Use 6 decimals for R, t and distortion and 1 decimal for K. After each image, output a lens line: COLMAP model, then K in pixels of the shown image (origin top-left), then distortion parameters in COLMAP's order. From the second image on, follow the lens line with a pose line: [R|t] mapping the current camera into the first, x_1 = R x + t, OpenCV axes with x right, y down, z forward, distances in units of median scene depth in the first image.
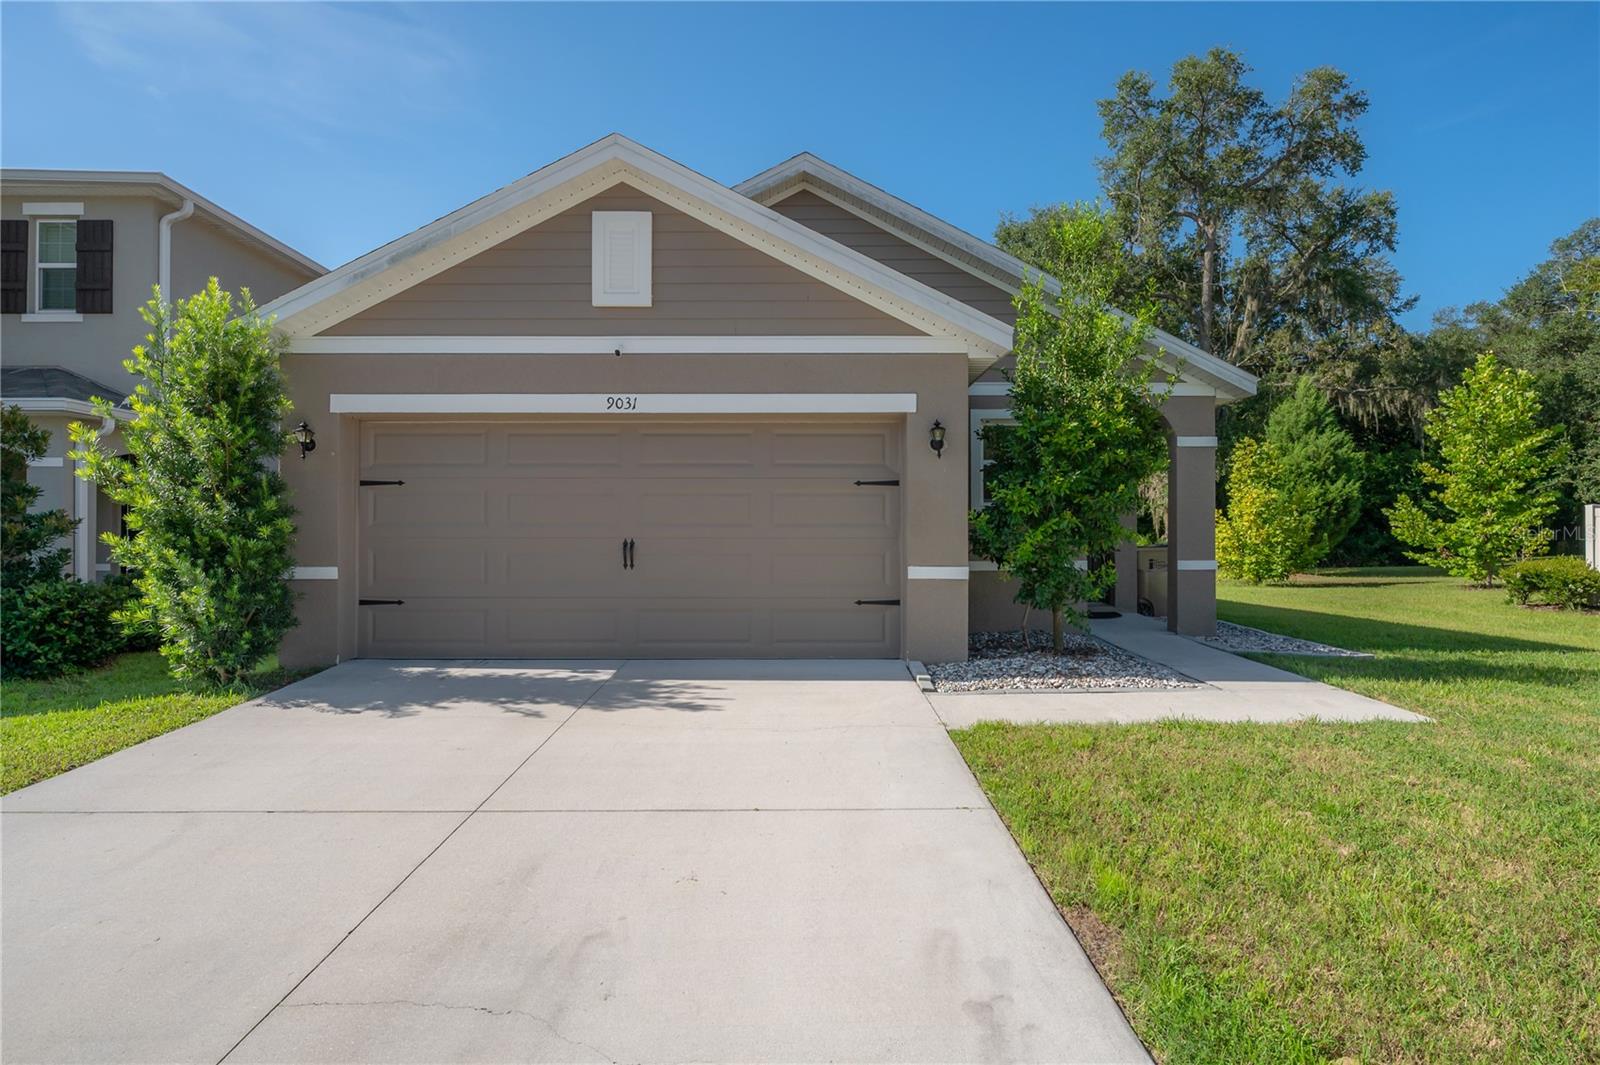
lens RADIAL K [[744.2, 0, 800.0], [0, 744.2, 532.5], [0, 0, 1]] dist [0.001325, 0.000428]
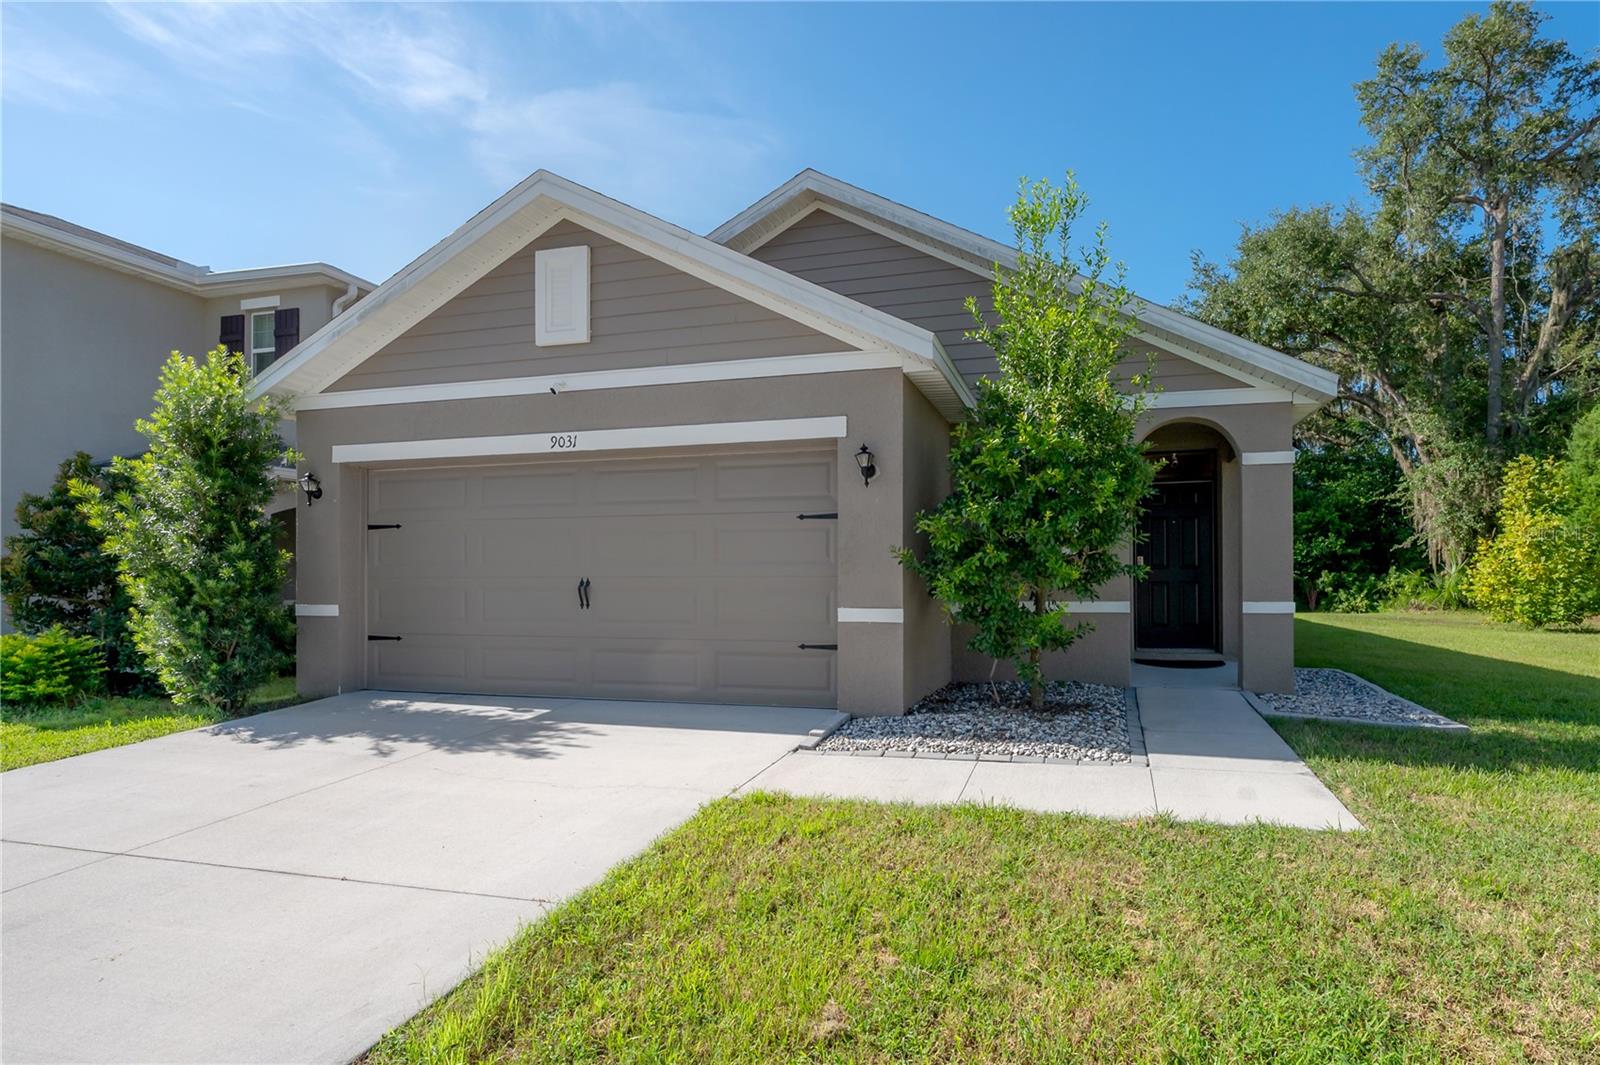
lens RADIAL K [[721.8, 0, 945.0], [0, 721.8, 574.0], [0, 0, 1]] dist [-0.000618, -0.000039]
pose [[0.973692, -0.004053, -0.227833, 0.153448], [0.005273, 0.999975, 0.004745, 0.000280], [0.227808, -0.005822, 0.973689, 0.057685]]
